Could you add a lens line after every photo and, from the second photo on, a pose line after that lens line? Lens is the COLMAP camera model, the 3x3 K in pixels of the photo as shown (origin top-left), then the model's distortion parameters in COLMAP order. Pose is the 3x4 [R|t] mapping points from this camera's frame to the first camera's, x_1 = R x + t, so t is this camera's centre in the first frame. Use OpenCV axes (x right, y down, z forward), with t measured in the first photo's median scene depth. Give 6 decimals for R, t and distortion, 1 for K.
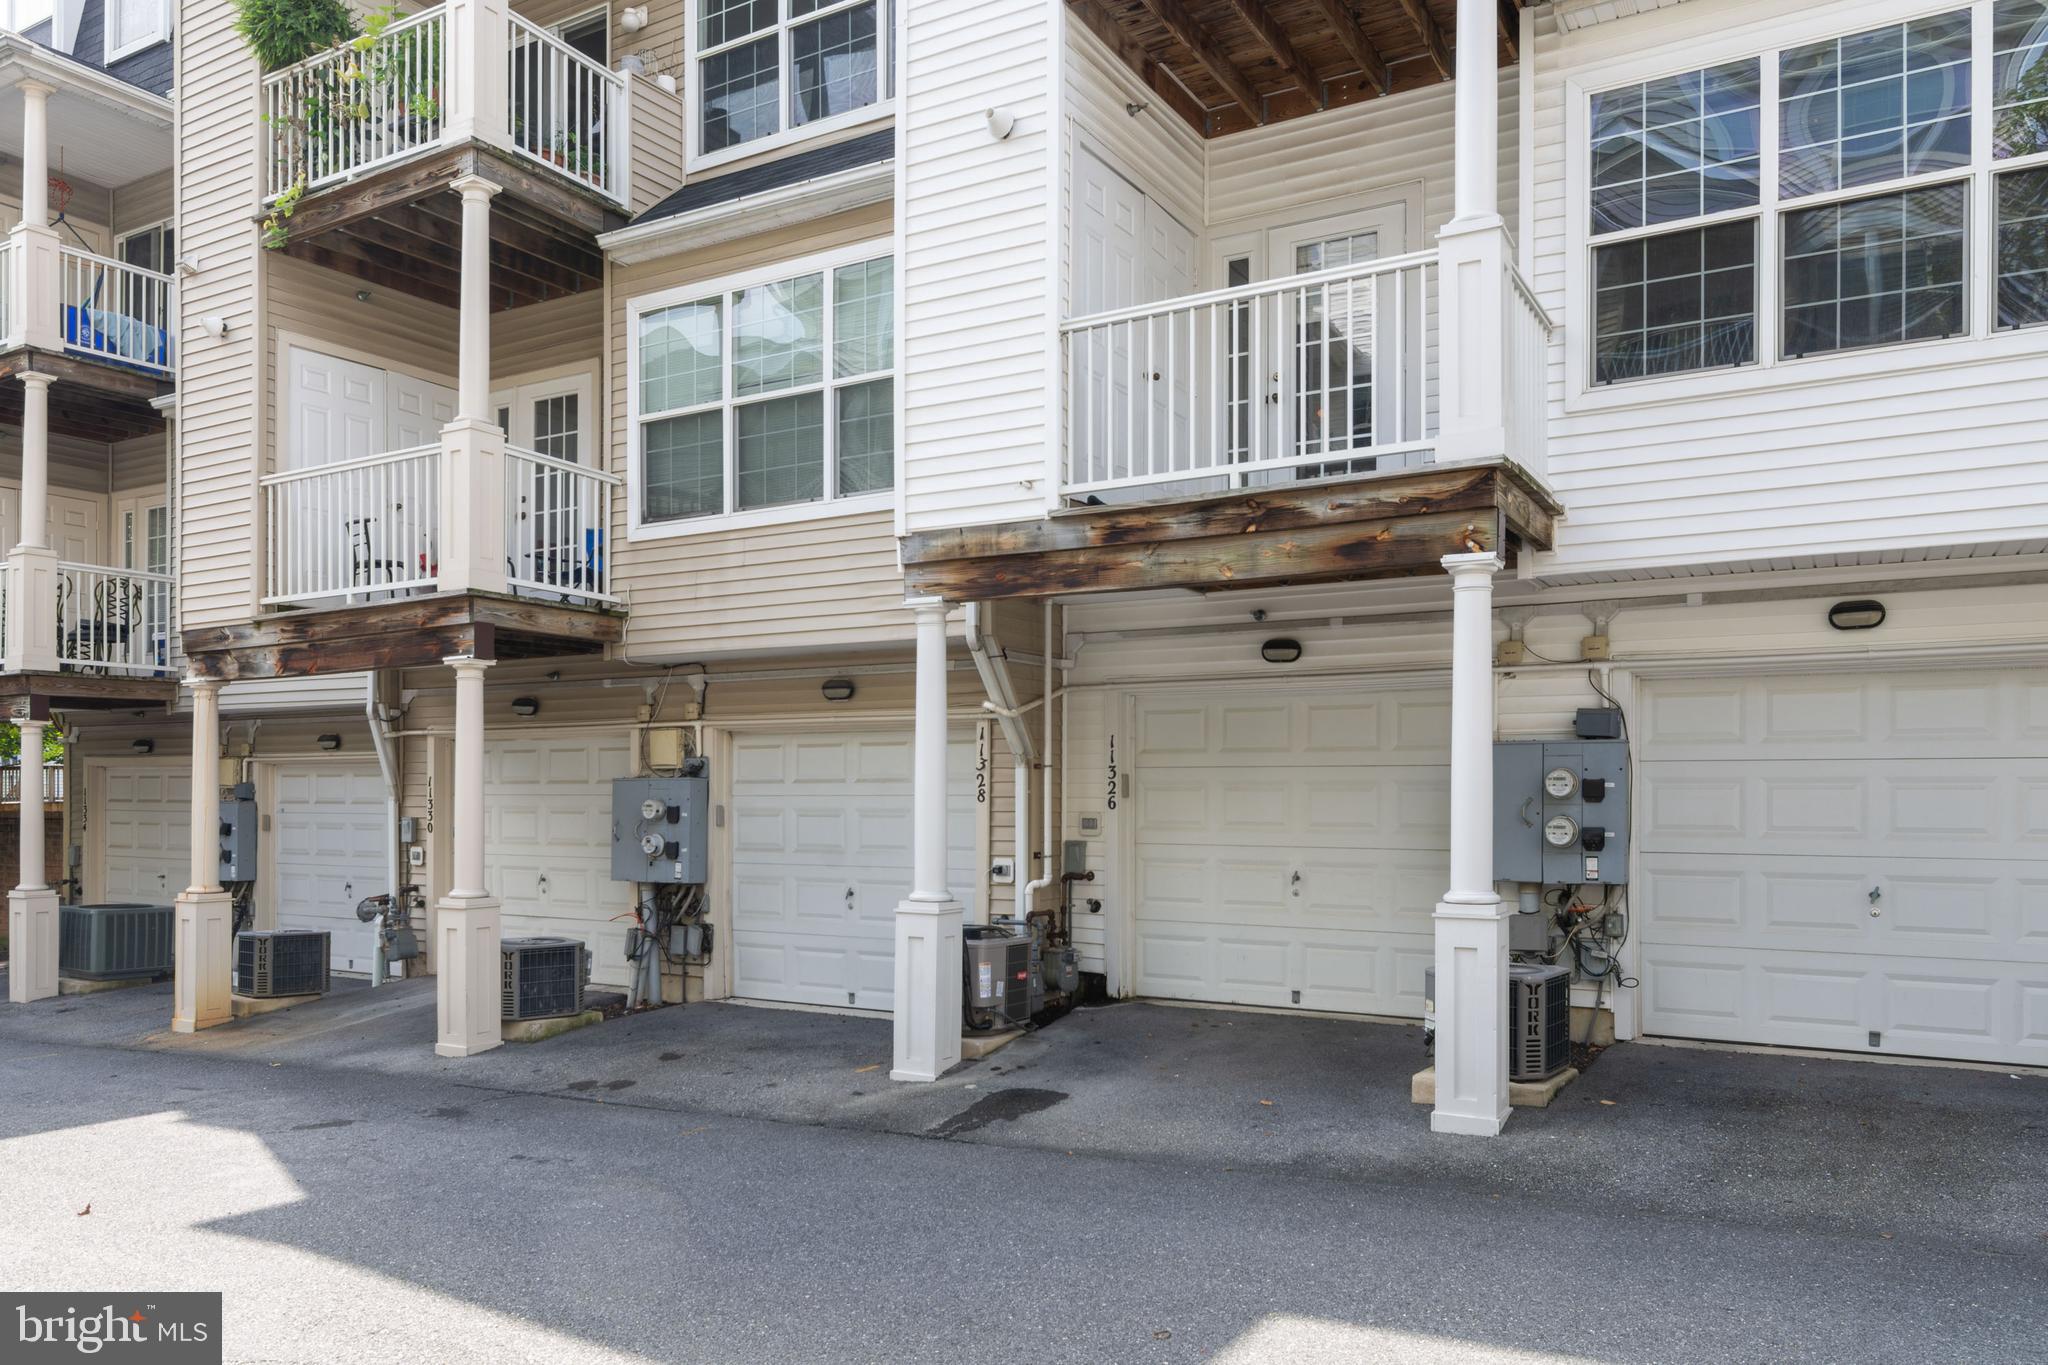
lens RADIAL K [[1463.9, 0, 1050.4], [0, 1463.9, 795.1], [0, 0, 1]] dist [0.008237, 0.000690]
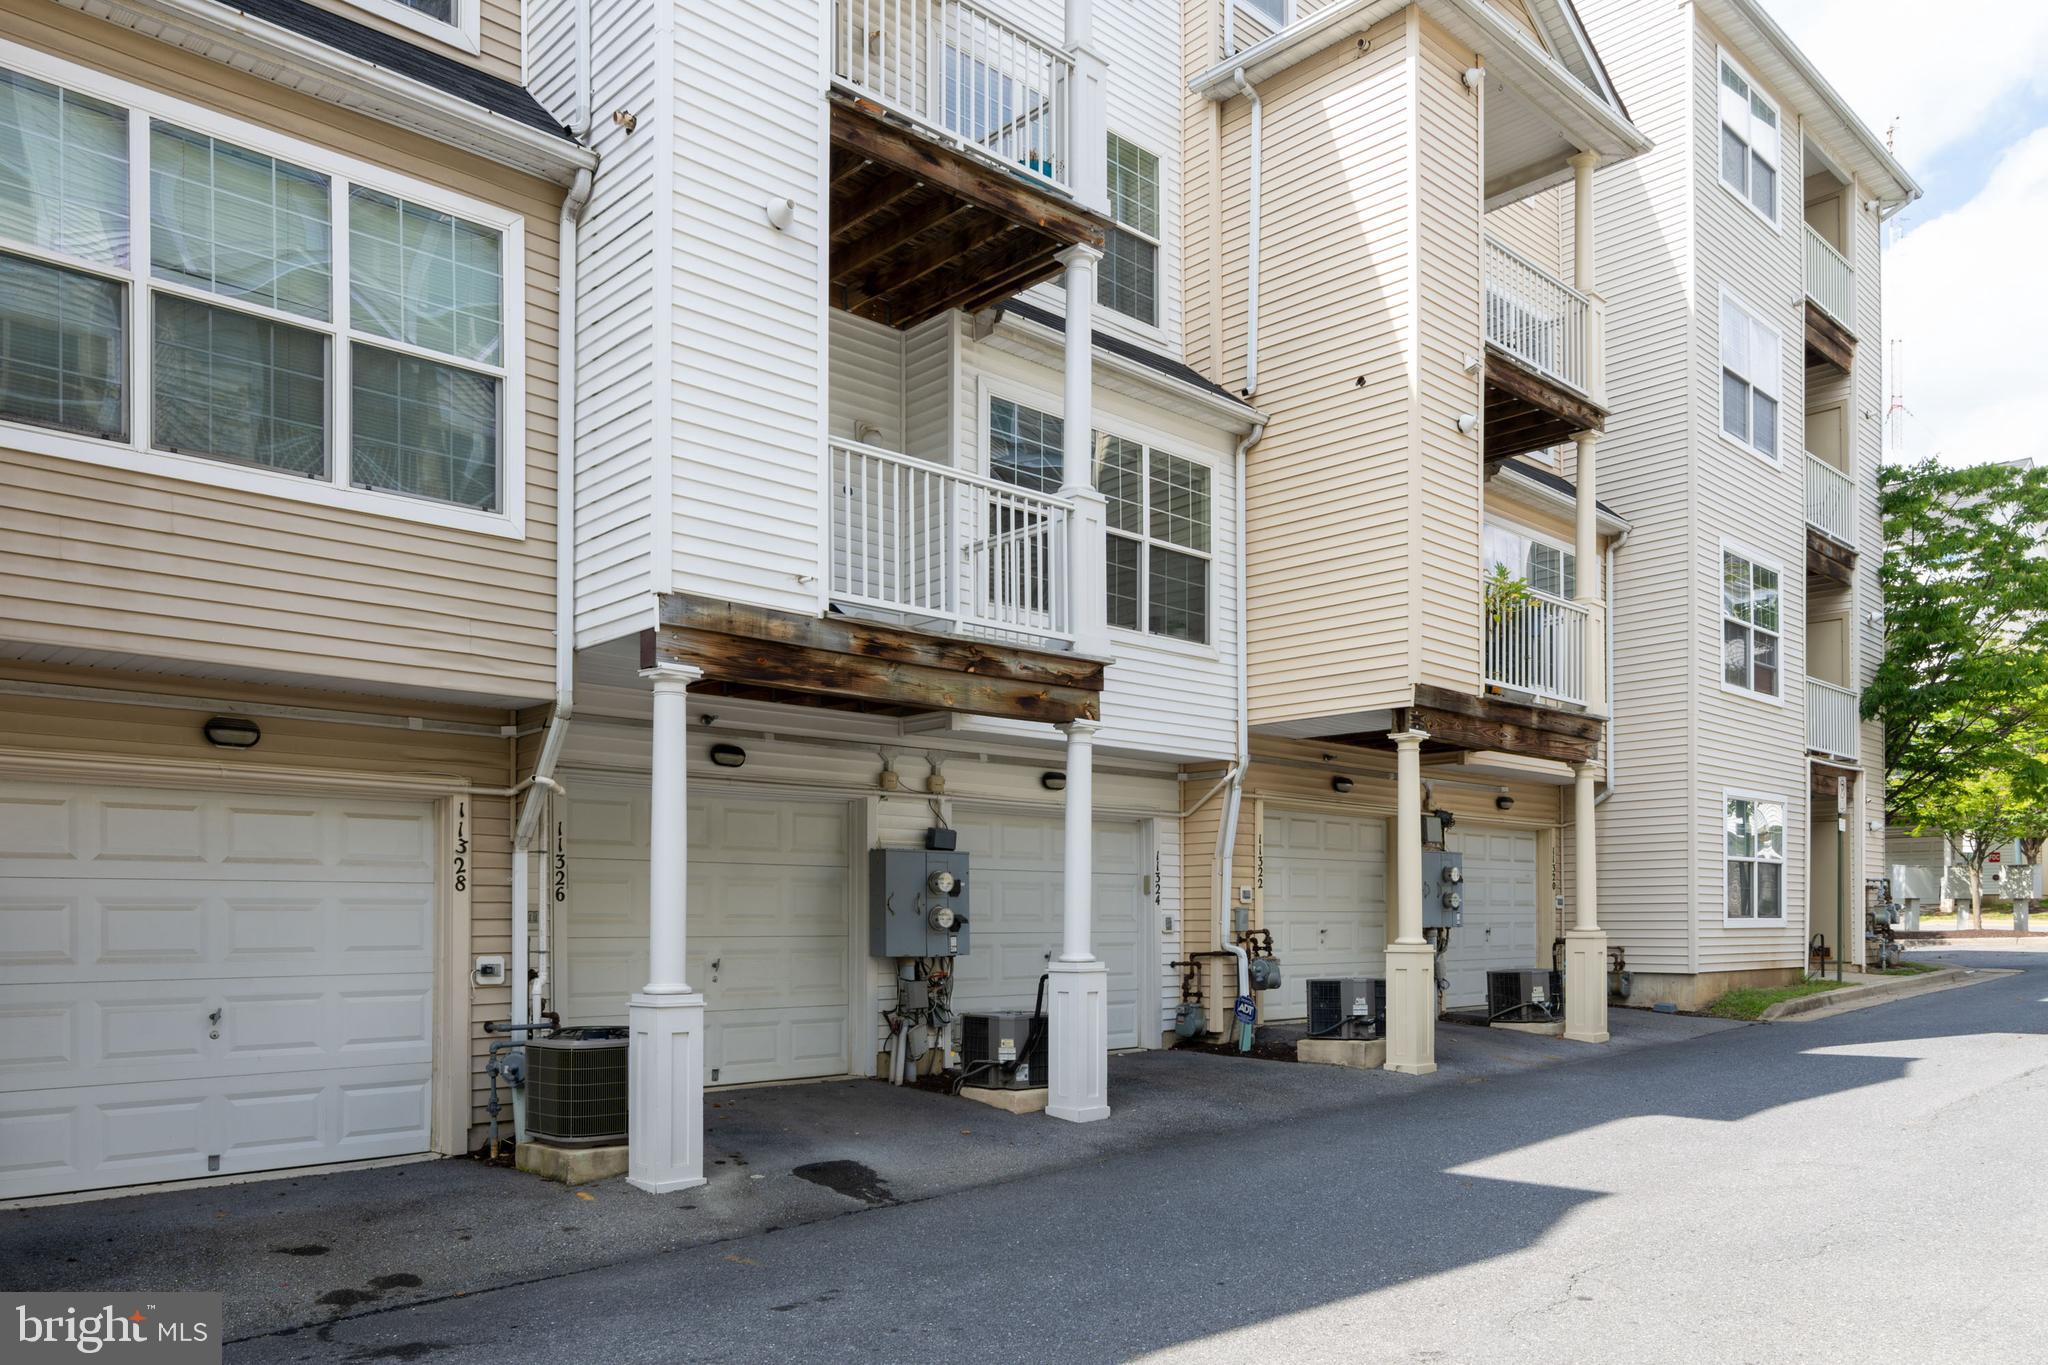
lens RADIAL K [[1463.9, 0, 1043.4], [0, 1463.9, 888.3], [0, 0, 1]] dist [0.008237, 0.000690]
pose [[0.278610, 0.020958, 0.960176, -0.935097], [0.004508, 0.999722, -0.023129, 0.029826], [-0.960394, 0.010773, 0.278438, 0.537101]]
